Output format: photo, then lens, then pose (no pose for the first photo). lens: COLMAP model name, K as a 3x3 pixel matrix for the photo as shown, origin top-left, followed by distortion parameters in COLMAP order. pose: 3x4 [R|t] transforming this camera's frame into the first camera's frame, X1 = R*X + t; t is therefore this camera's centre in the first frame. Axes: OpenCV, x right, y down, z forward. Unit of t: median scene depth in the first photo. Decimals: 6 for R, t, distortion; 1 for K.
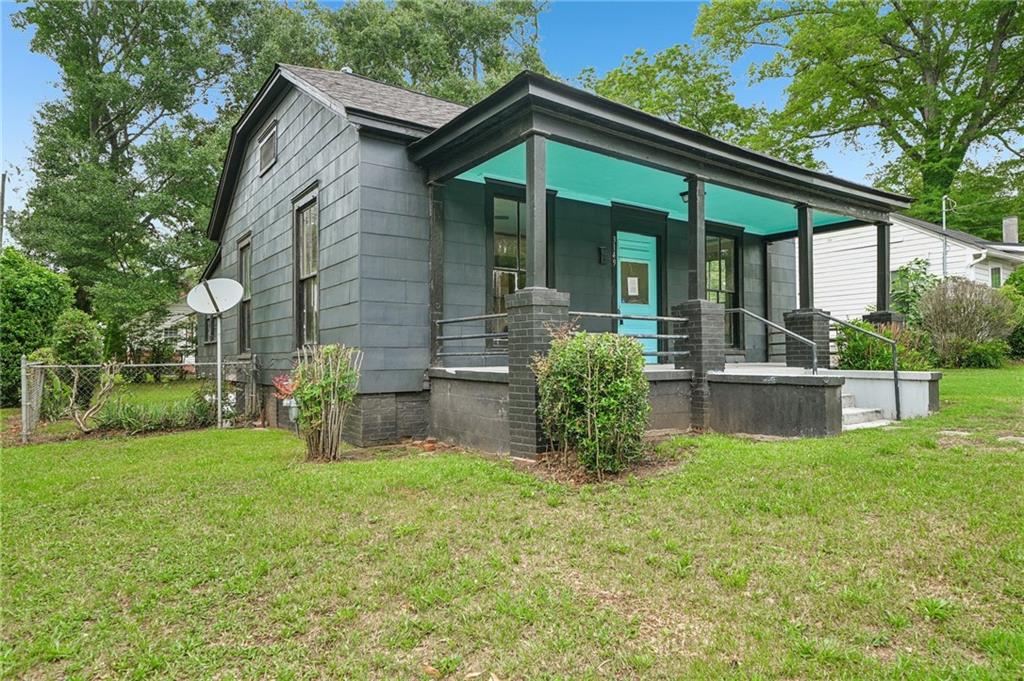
lens RADIAL K [[605.4, 0, 512.0], [0, 605.4, 340.5], [0, 0, 1]] dist [-0.000742, 0.000033]
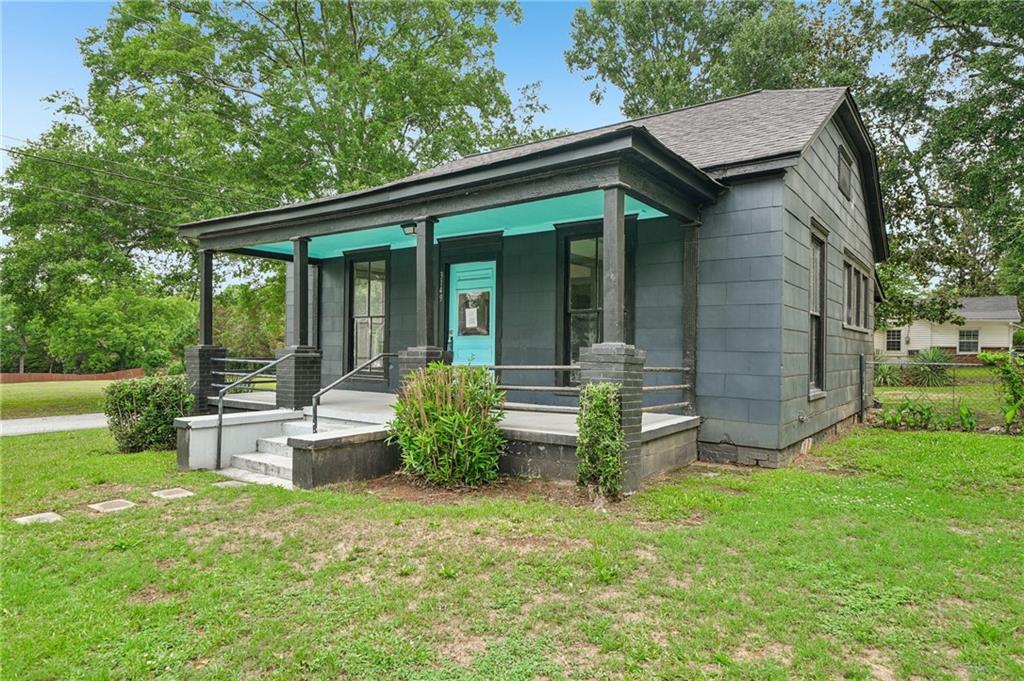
lens RADIAL K [[605.4, 0, 512.0], [0, 605.4, 340.5], [0, 0, 1]] dist [-0.000742, 0.000033]
pose [[0.302908, -0.009394, -0.952974, 1.142867], [0.000602, 0.999953, -0.009665, -0.044247], [0.953020, 0.002354, 0.302899, 0.773371]]
